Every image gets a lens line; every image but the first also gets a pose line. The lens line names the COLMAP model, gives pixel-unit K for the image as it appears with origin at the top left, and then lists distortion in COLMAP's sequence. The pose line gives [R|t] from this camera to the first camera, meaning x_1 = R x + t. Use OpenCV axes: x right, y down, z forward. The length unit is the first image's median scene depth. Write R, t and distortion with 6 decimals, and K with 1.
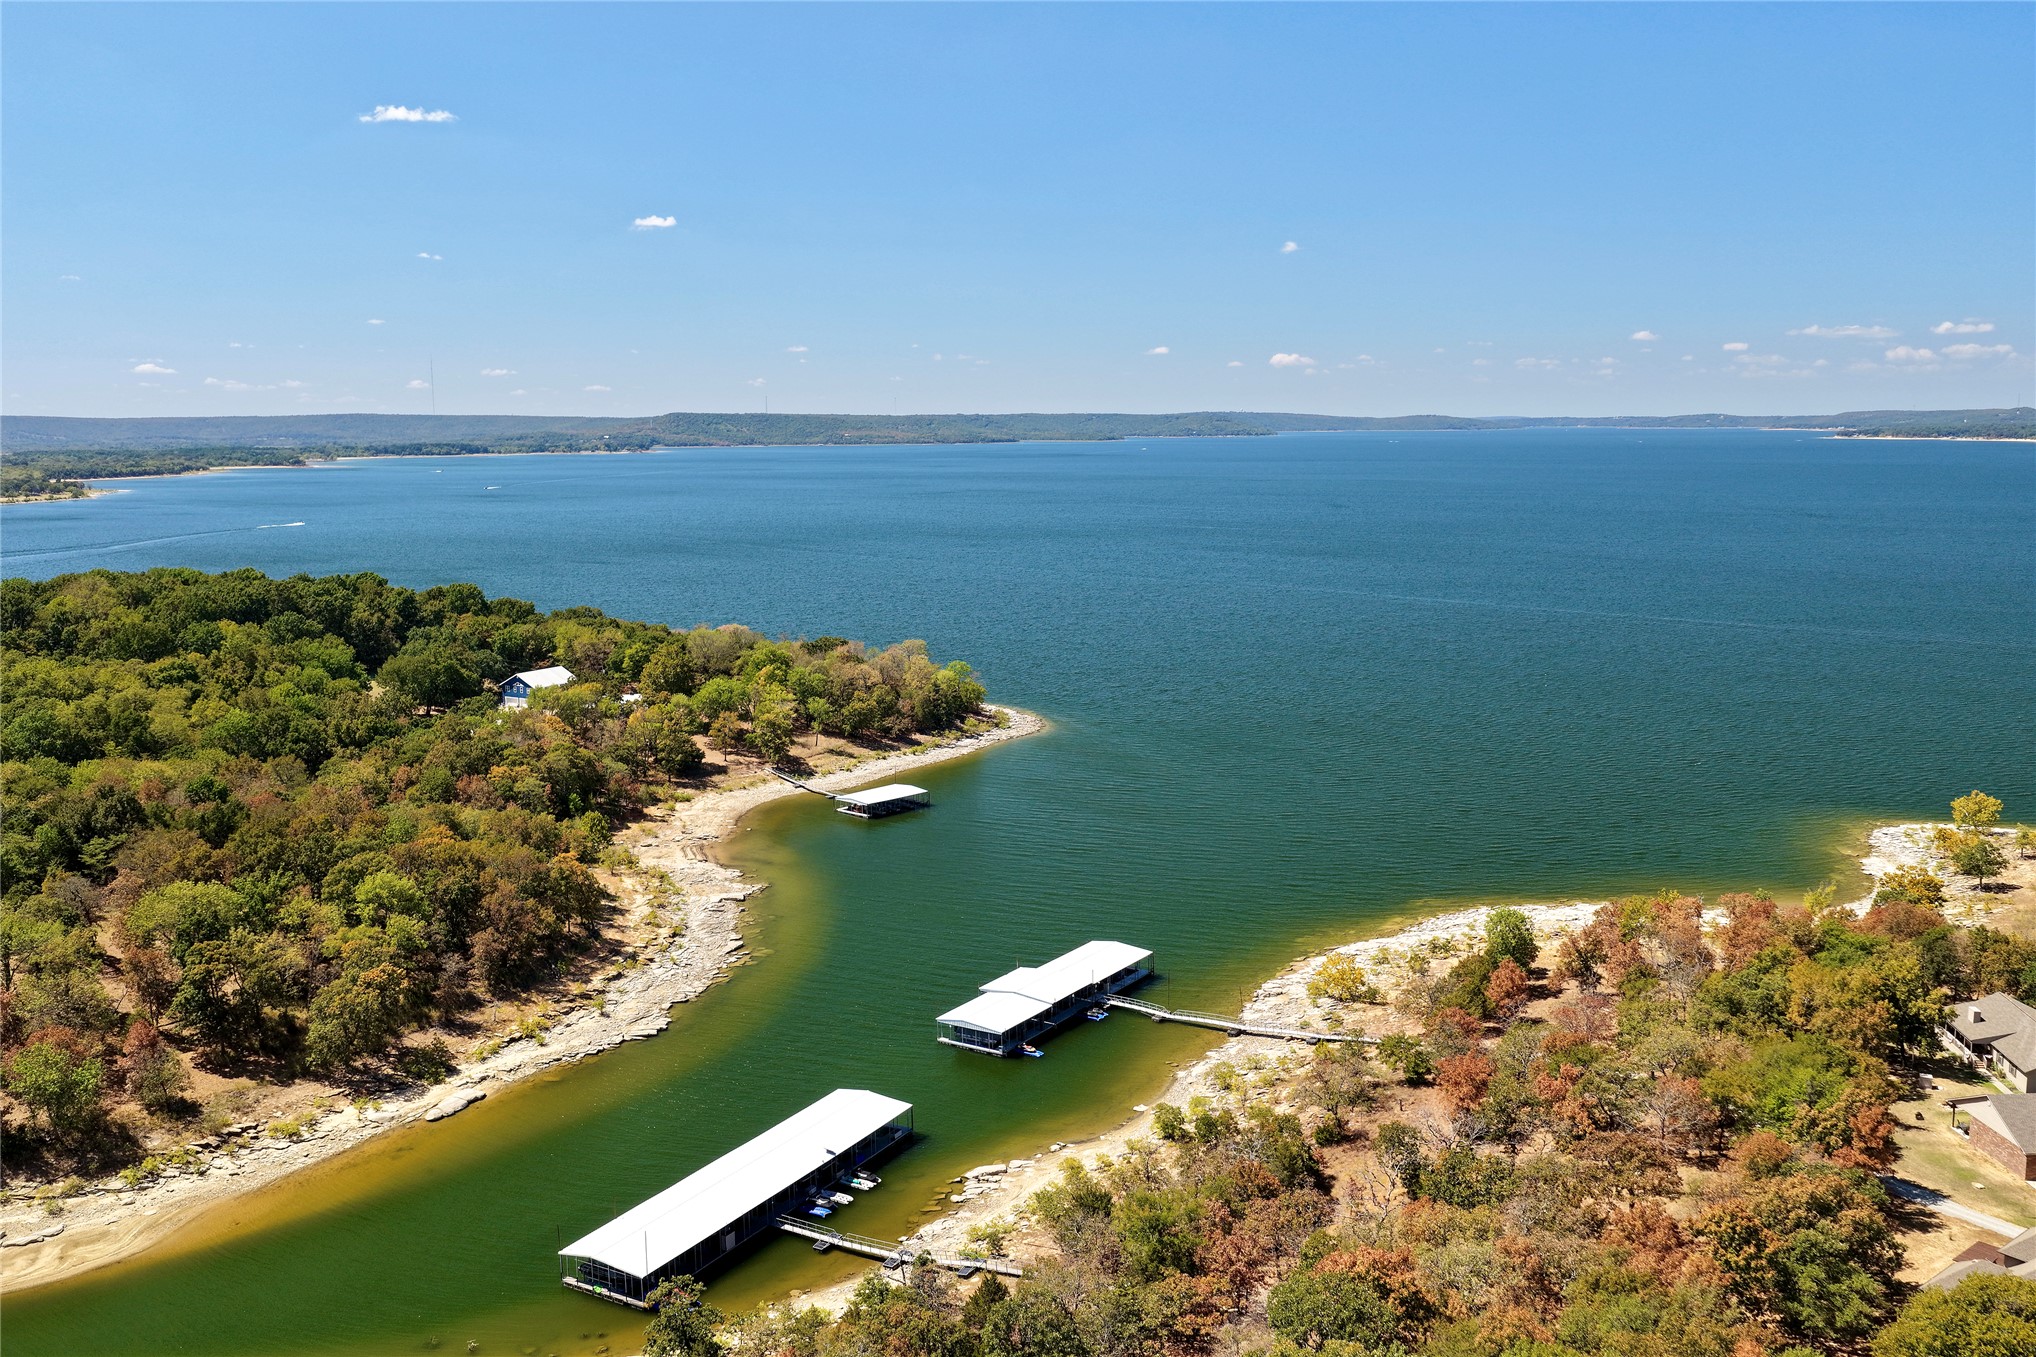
lens RADIAL K [[1697.0, 0, 1022.9], [0, 1697.0, 680.4], [0, 0, 1]] dist [-0.013235, 0.040860]
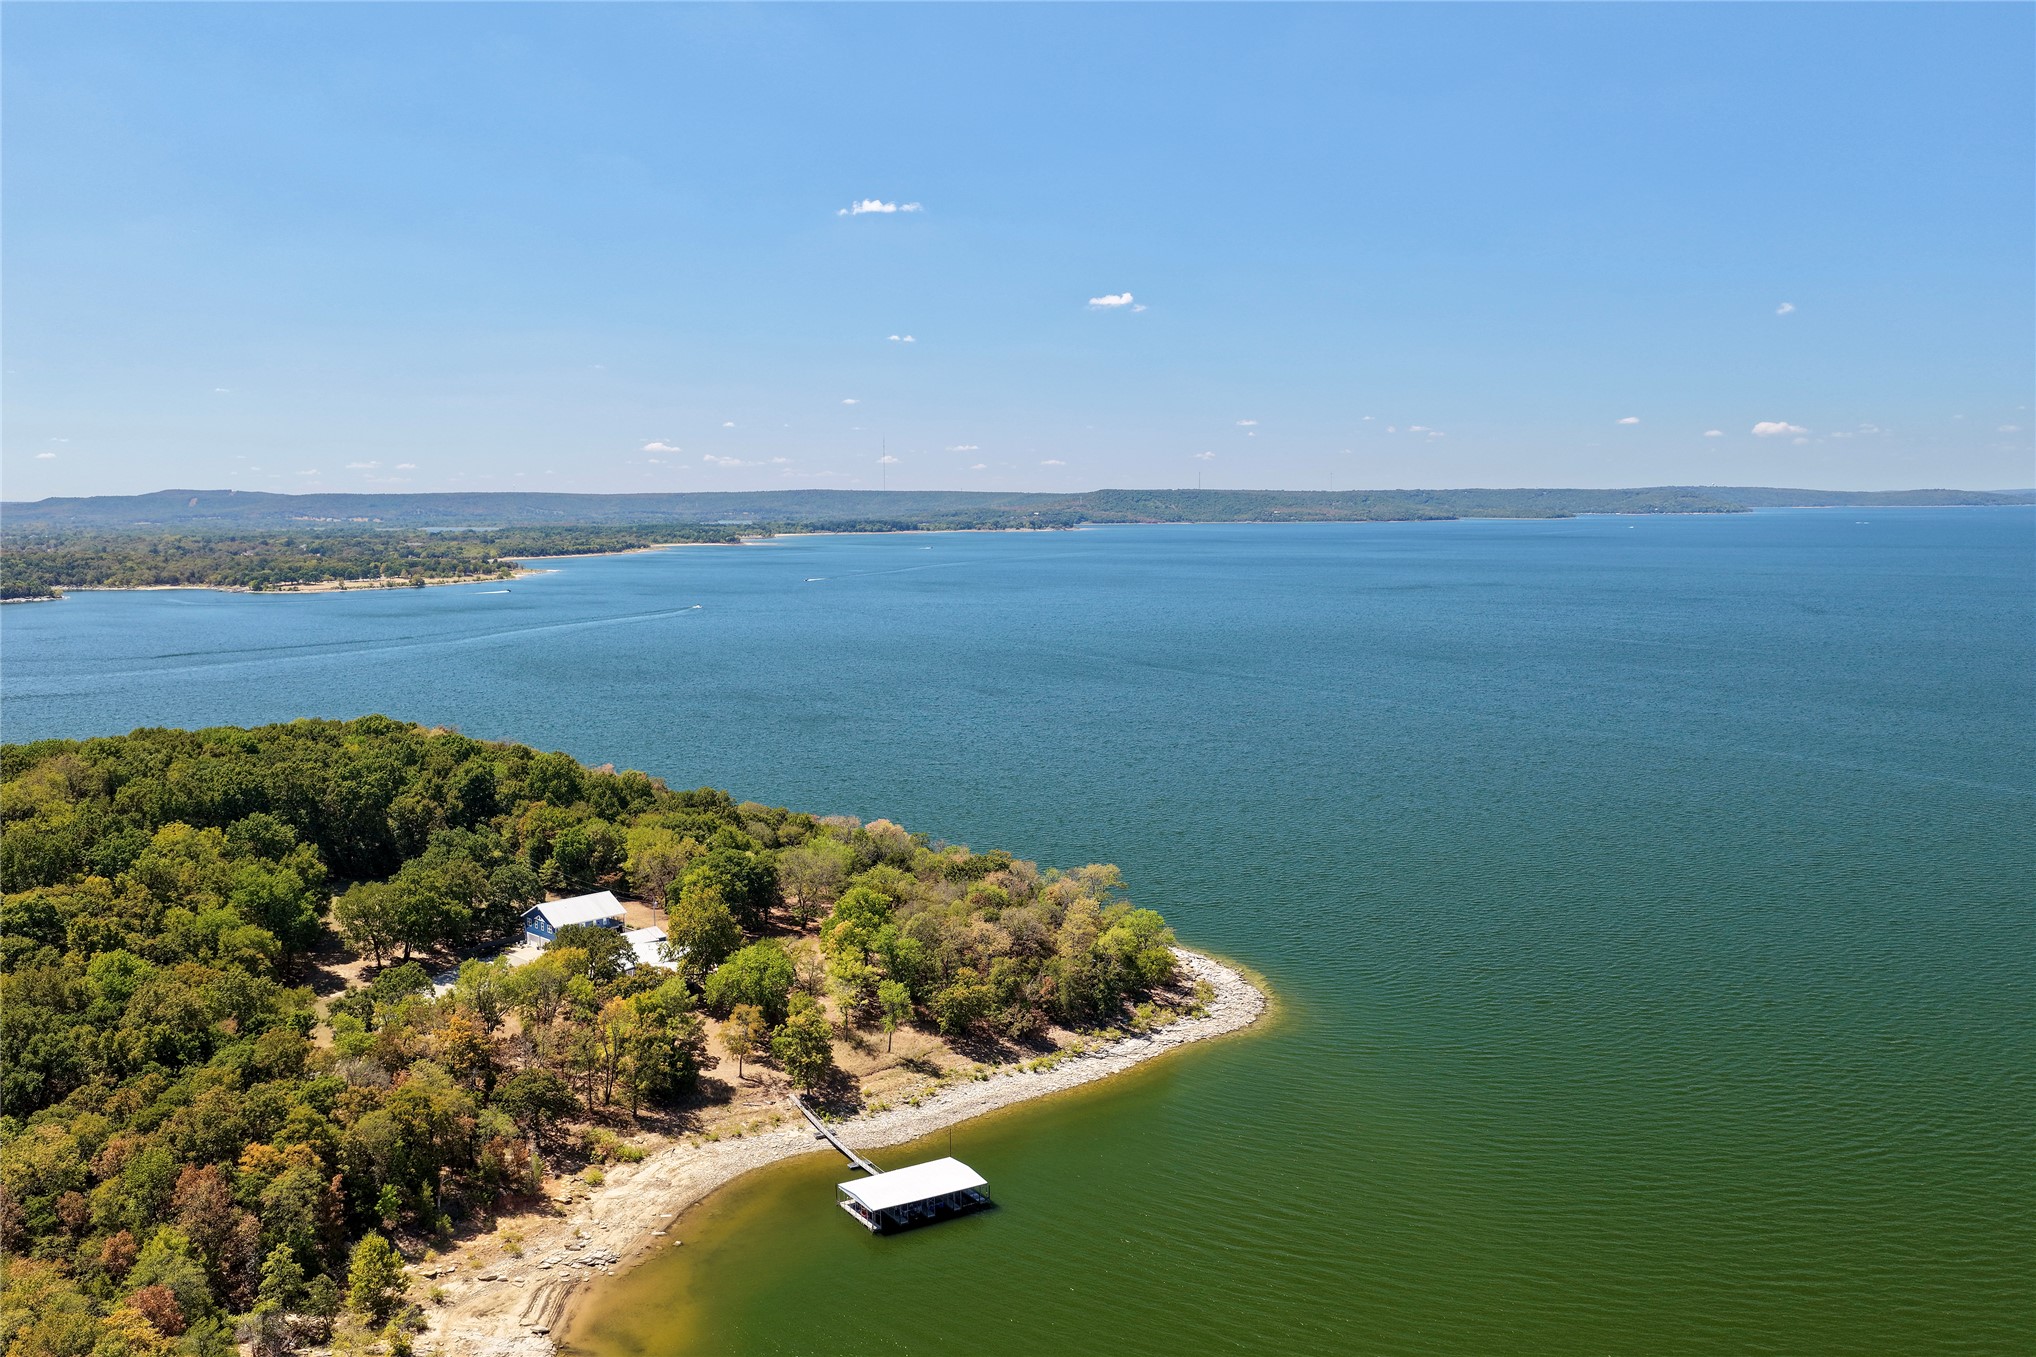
lens RADIAL K [[1694.3, 0, 1023.3], [0, 1694.3, 705.3], [0, 0, 1]] dist [-0.004079, 0.006016]
pose [[0.966494, 0.031409, -0.254762, 0.012817], [-0.038382, 0.999011, -0.022444, -0.011285], [0.253805, 0.031470, 0.966743, 0.045526]]
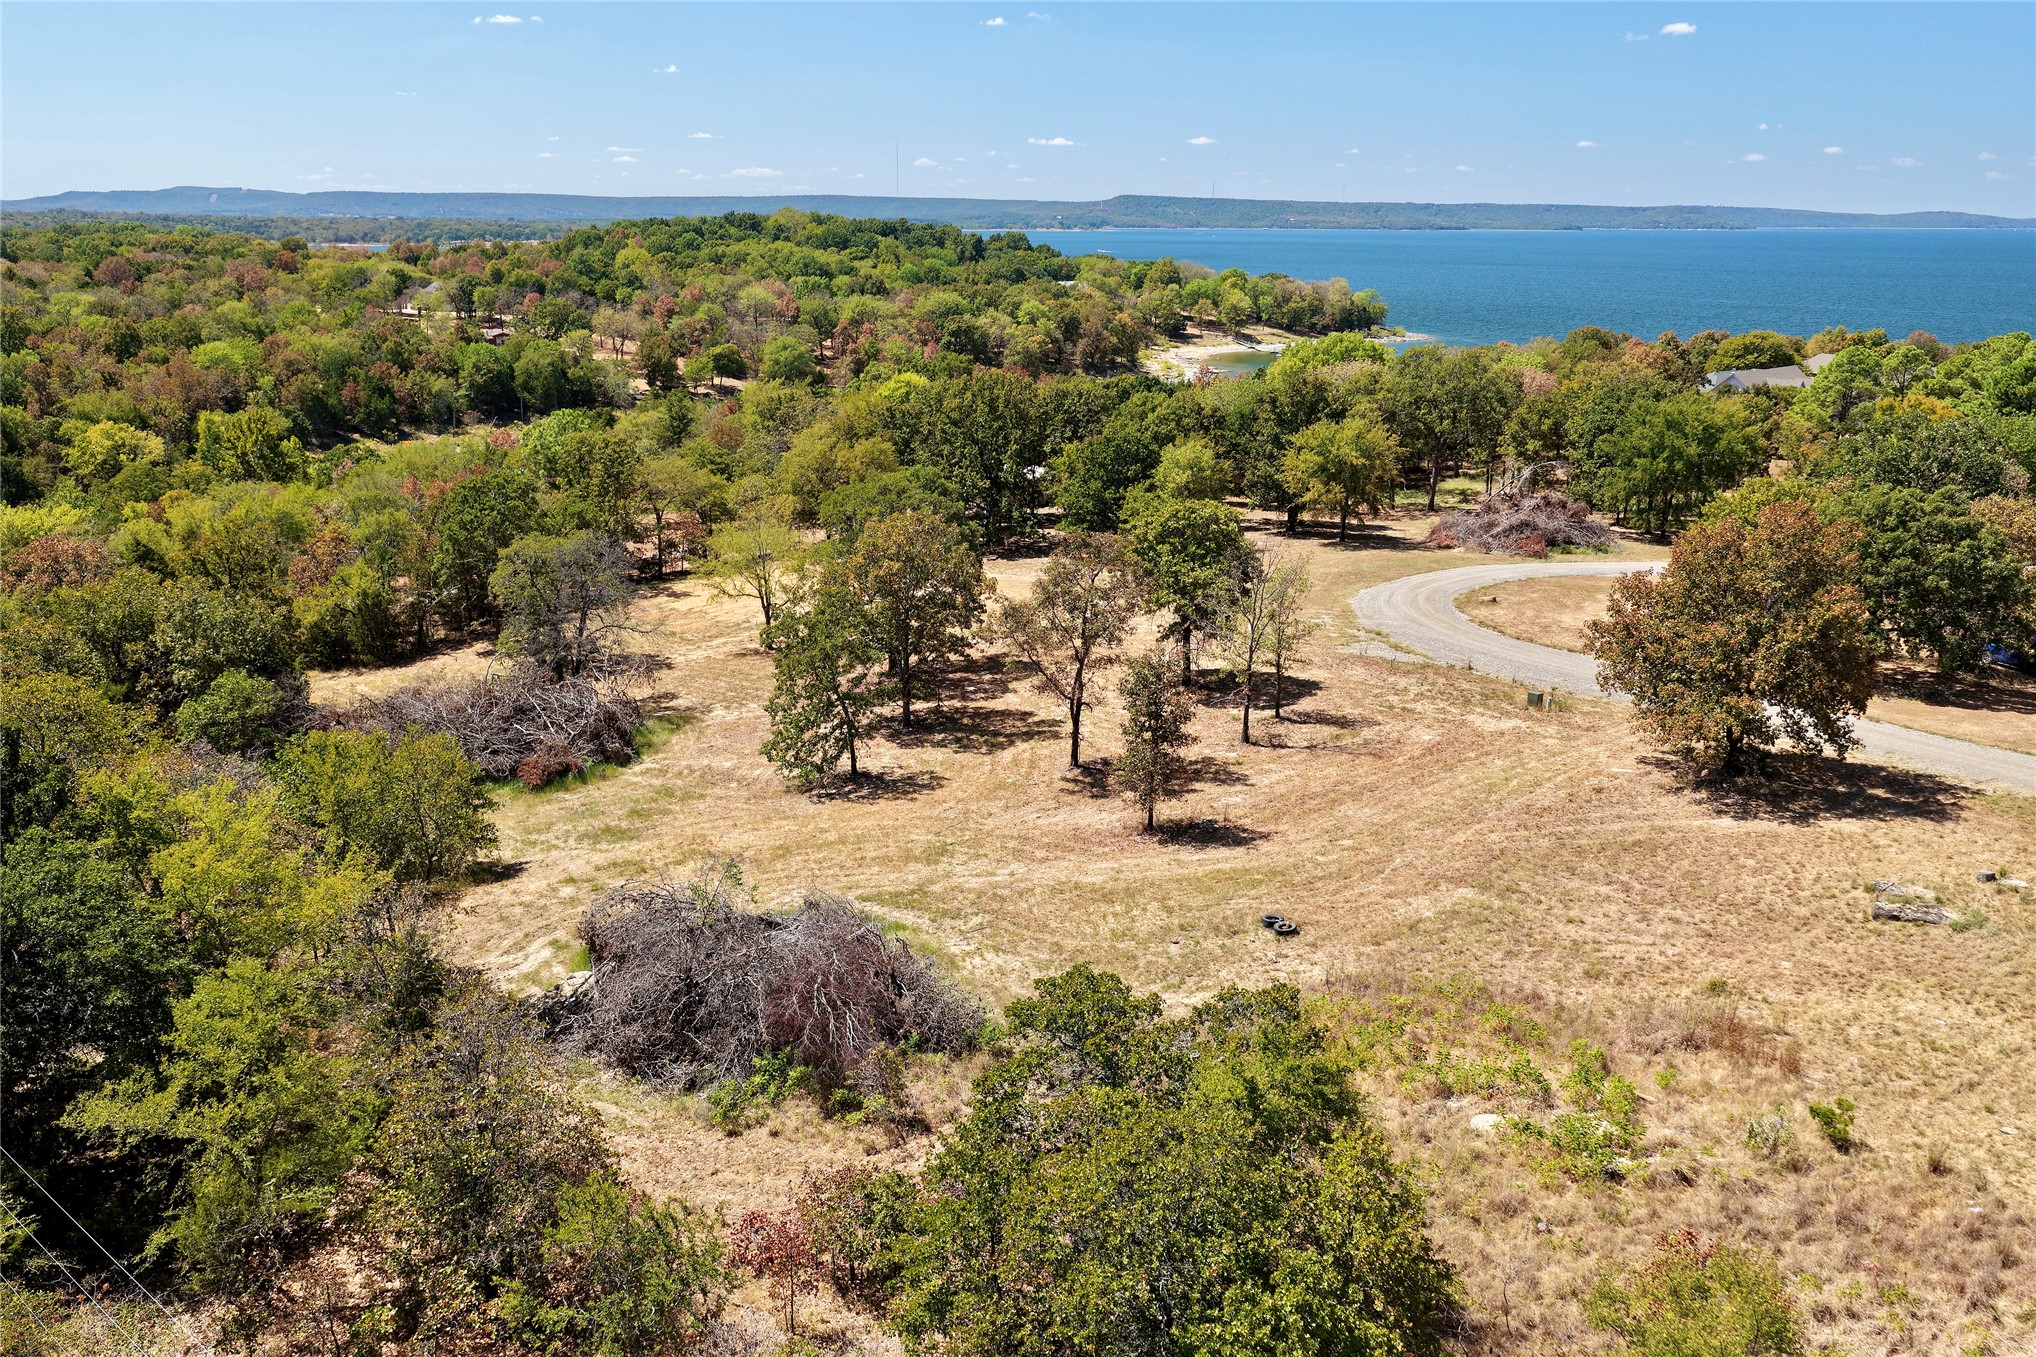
lens RADIAL K [[1697.0, 0, 1022.9], [0, 1697.0, 680.4], [0, 0, 1]] dist [-0.013235, 0.040860]
pose [[0.967714, 0.079452, -0.239200, 0.006306], [-0.051454, 0.991305, 0.121106, 0.021889], [0.246742, -0.104888, 0.963388, -0.060212]]
